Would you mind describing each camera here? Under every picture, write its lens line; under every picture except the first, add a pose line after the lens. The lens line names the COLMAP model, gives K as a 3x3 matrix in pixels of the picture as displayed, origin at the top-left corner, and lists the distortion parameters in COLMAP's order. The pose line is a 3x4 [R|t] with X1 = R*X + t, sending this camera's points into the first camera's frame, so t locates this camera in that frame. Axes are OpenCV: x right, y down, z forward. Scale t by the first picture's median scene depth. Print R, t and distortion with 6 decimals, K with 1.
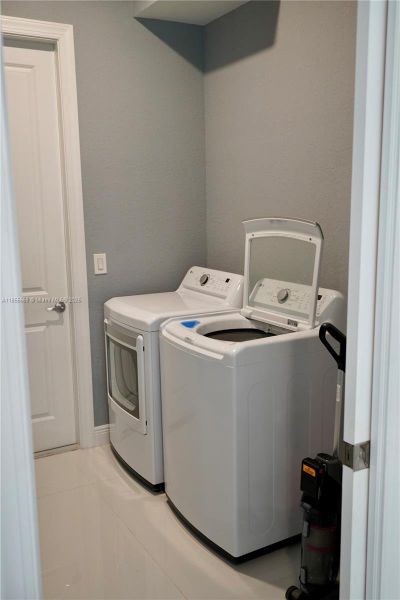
lens RADIAL K [[594.8, 0, 200.1], [0, 594.8, 306.5], [0, 0, 1]] dist [0.029719, -0.001899]
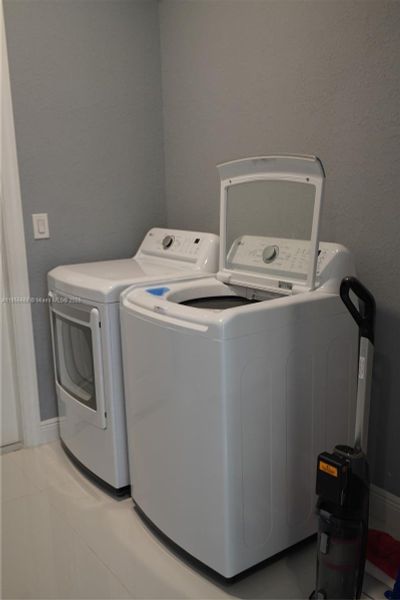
lens RADIAL K [[594.8, 0, 200.1], [0, 594.8, 306.5], [0, 0, 1]] dist [0.029719, -0.001899]
pose [[0.995007, -0.030479, 0.095039, -0.036359], [0.027736, 0.999163, 0.030054, 0.026779], [-0.095875, -0.027268, 0.995020, 0.184377]]
